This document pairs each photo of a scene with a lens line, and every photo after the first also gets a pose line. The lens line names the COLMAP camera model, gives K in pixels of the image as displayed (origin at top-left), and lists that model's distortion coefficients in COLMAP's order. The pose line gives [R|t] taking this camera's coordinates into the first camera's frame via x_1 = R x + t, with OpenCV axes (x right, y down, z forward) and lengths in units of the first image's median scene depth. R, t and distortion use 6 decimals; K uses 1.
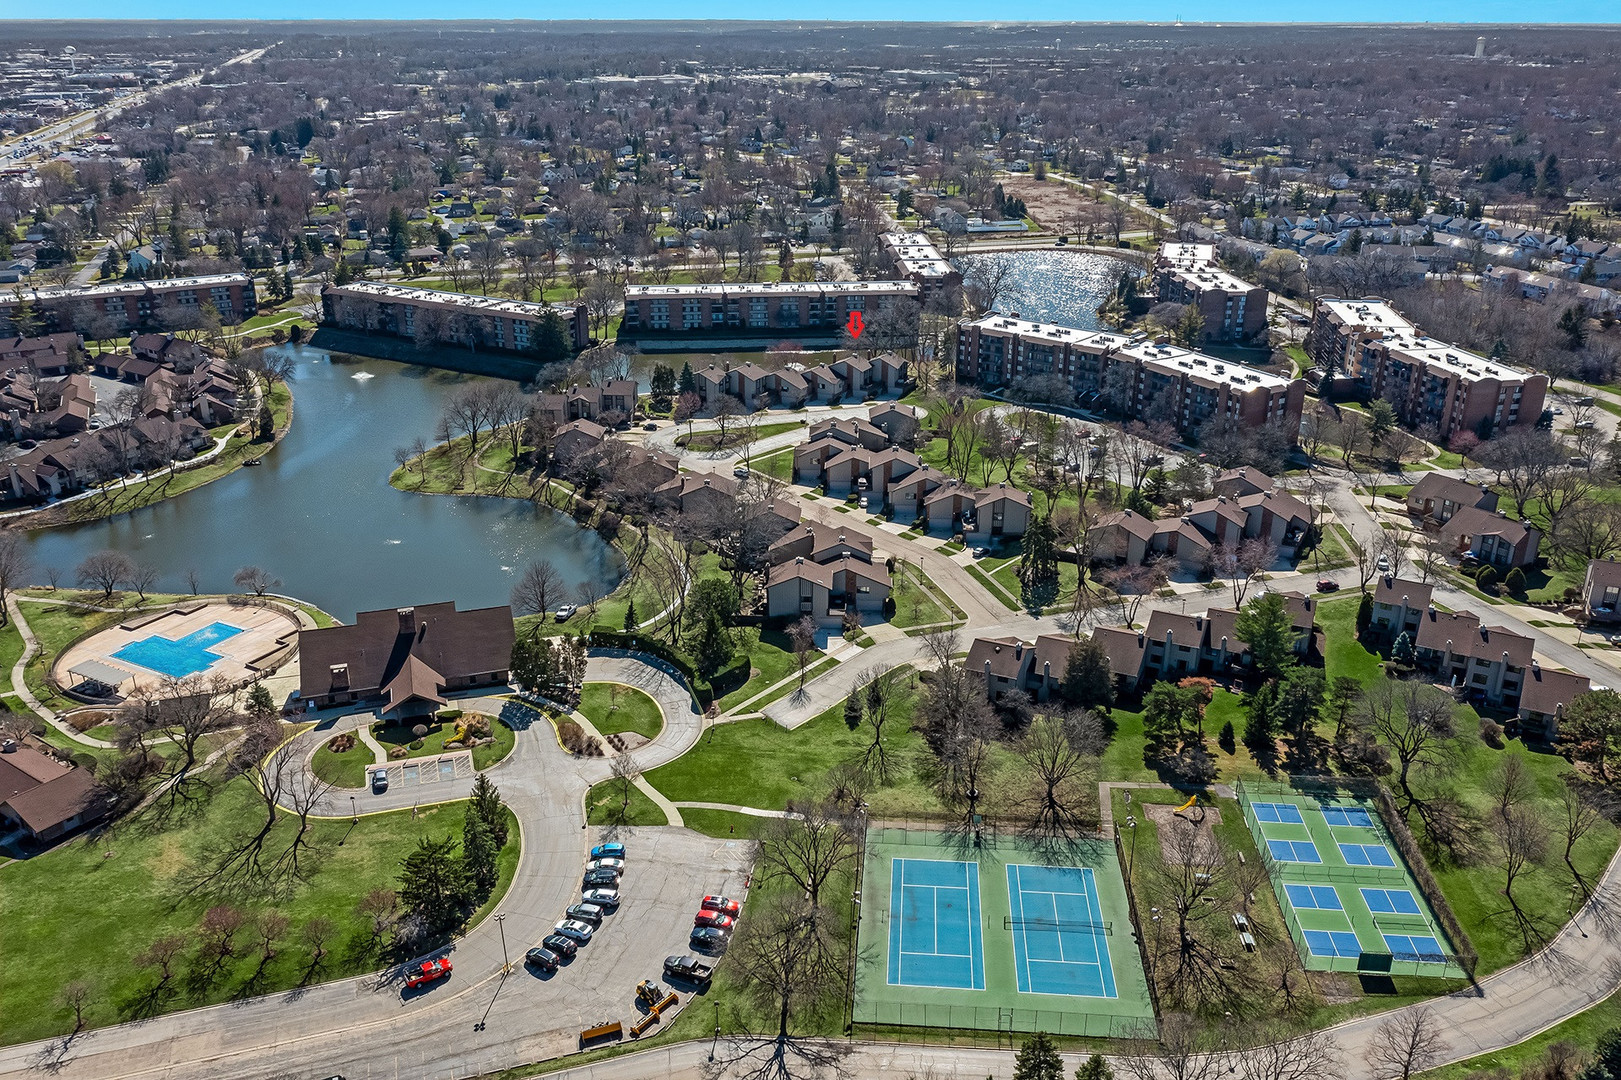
lens RADIAL K [[1281.9, 0, 802.0], [0, 1281.9, 536.0], [0, 0, 1]] dist [-0.005187, 0.008189]
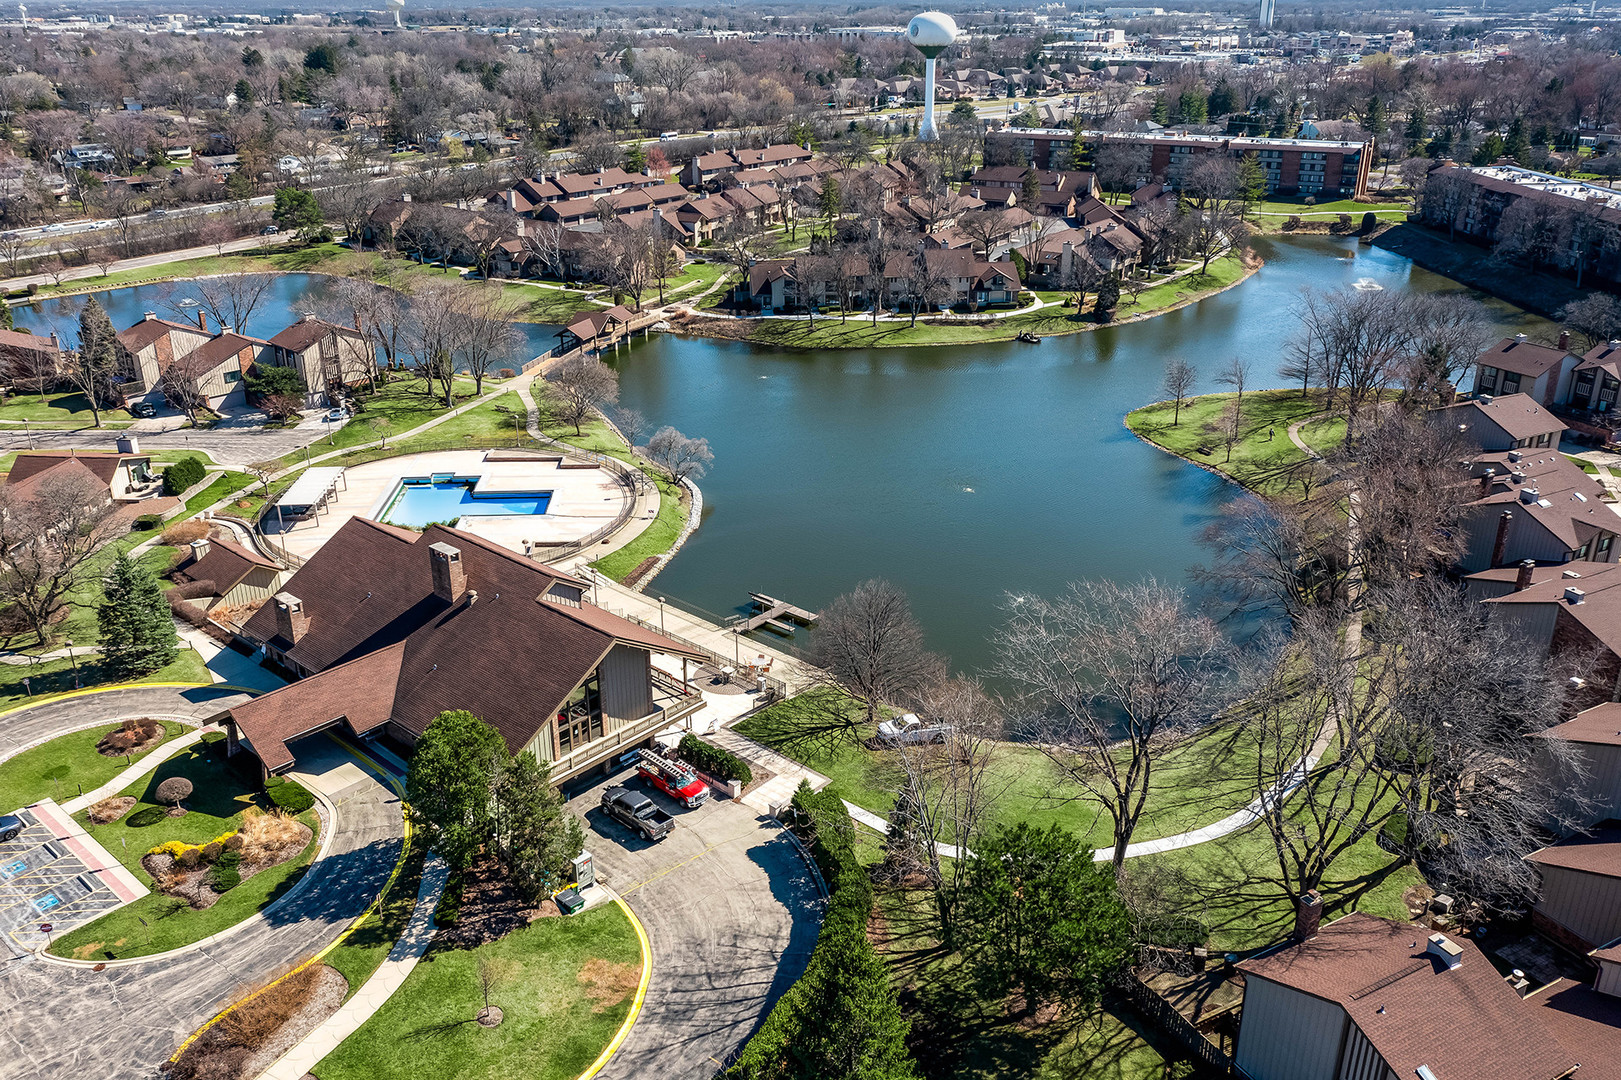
lens RADIAL K [[1294.7, 0, 810.5], [0, 1294.7, 540.0], [0, 0, 1]] dist [-0.002282, 0.004382]
pose [[0.509717, 0.329520, -0.794736, 0.109258], [-0.315557, 0.930971, 0.183620, -0.062934], [0.800383, 0.157191, 0.578514, 0.722655]]
